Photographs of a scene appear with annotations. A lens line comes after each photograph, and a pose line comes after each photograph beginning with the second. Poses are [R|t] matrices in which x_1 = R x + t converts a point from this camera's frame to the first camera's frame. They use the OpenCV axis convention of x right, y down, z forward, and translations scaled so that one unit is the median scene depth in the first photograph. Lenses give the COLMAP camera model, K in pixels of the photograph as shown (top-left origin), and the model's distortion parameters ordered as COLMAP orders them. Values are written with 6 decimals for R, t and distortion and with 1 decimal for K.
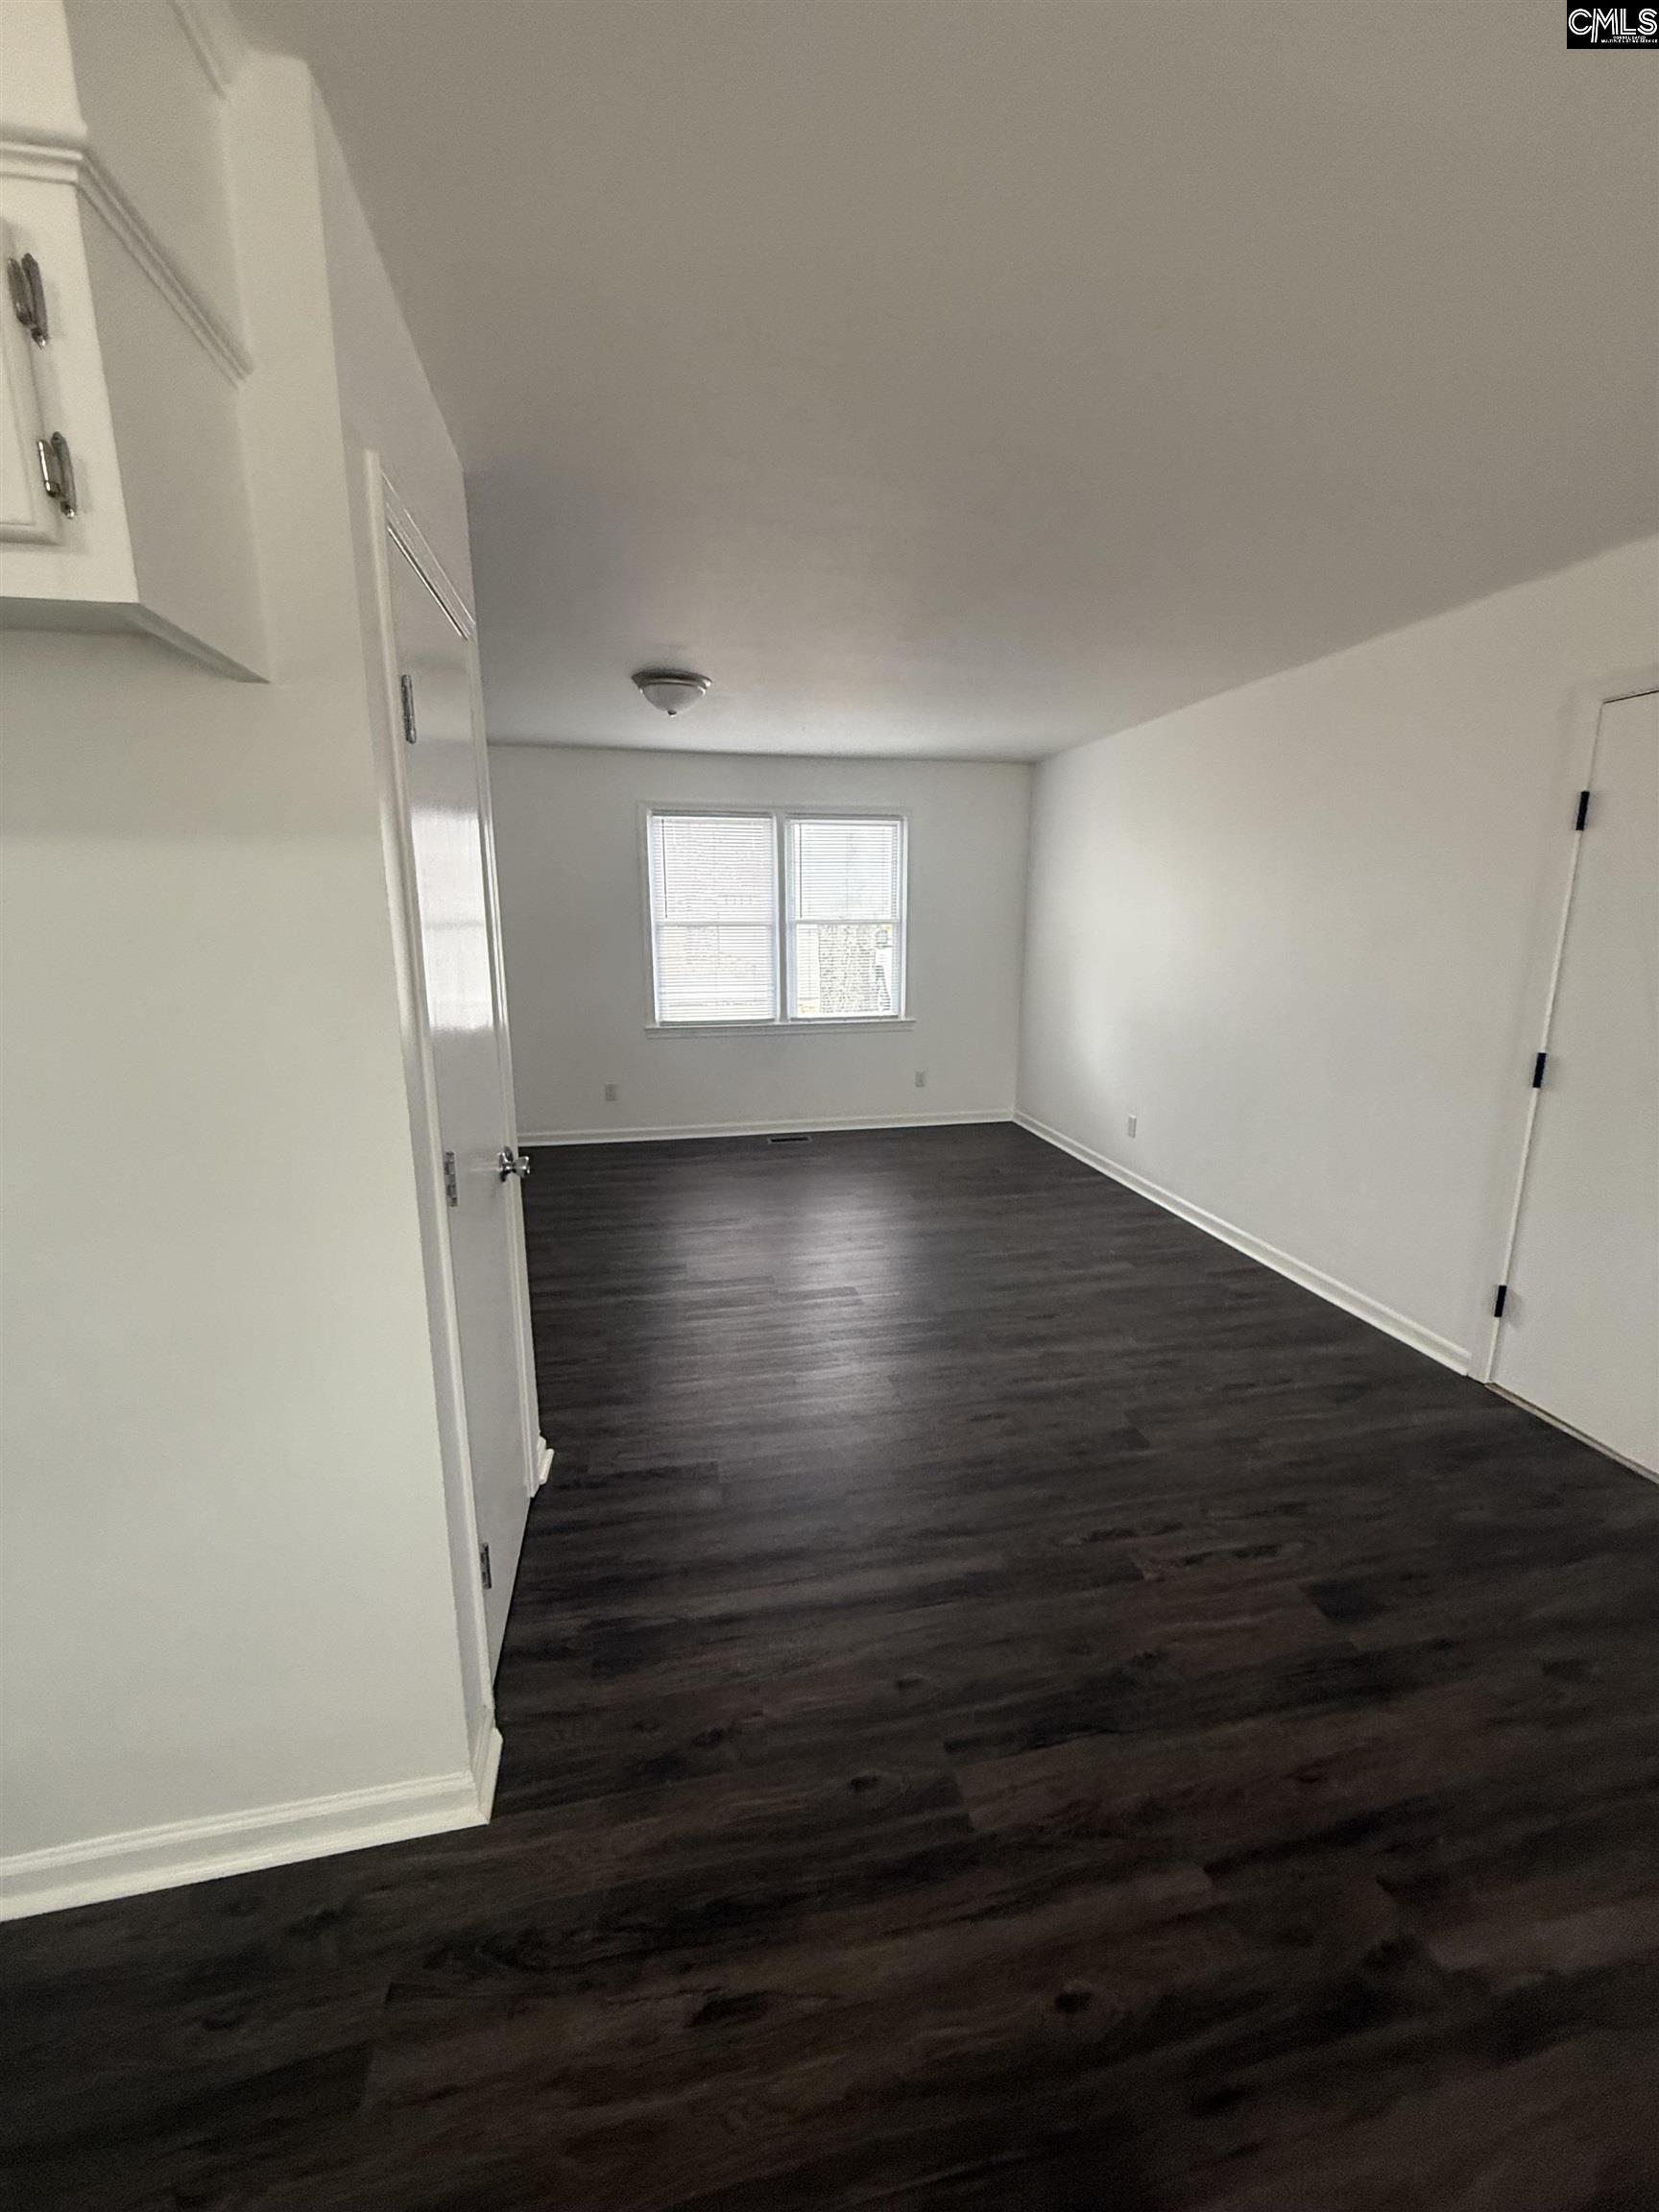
lens RADIAL K [[879.6, 0, 829.1], [0, 879.6, 1100.7], [0, 0, 1]] dist [-0.003153, 0.001366]
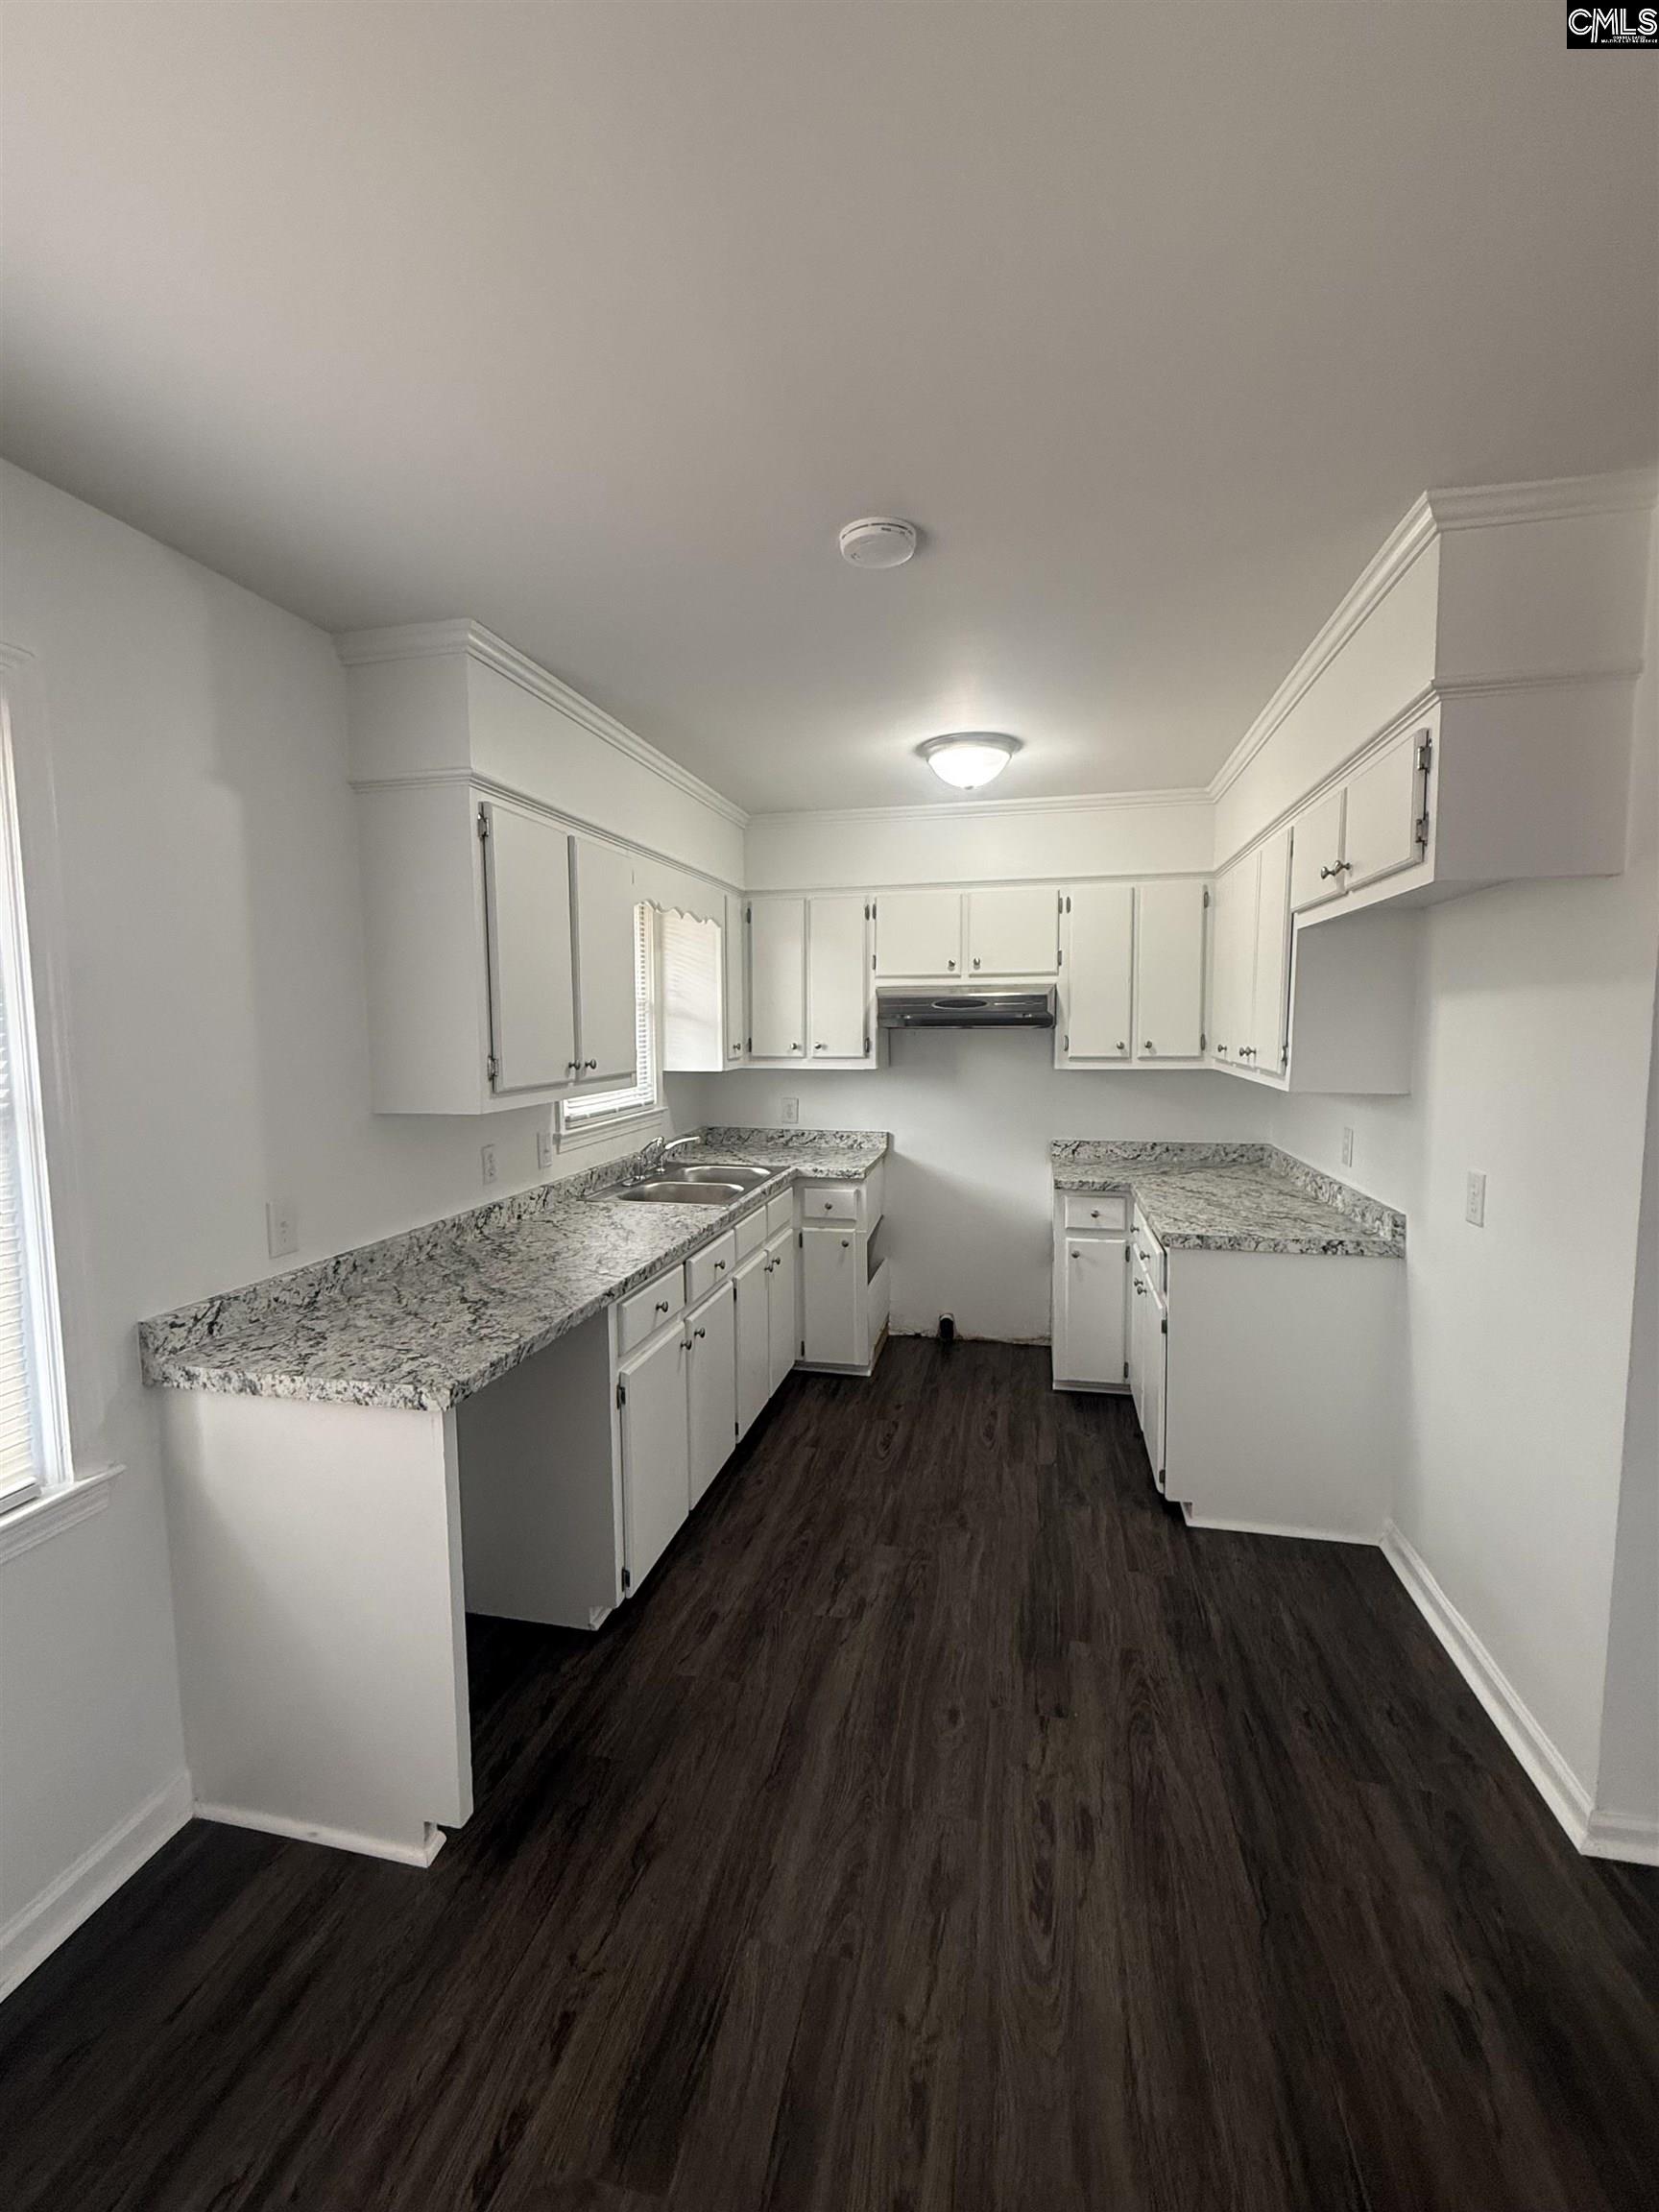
lens RADIAL K [[940.9, 0, 830.7], [0, 940.9, 1103.1], [0, 0, 1]] dist [0.000860, -0.000495]
pose [[-0.406342, 0.080521, -0.910166, 0.893922], [-0.182897, 0.968782, 0.167361, -0.097007], [0.895229, 0.234473, -0.378930, 0.357404]]
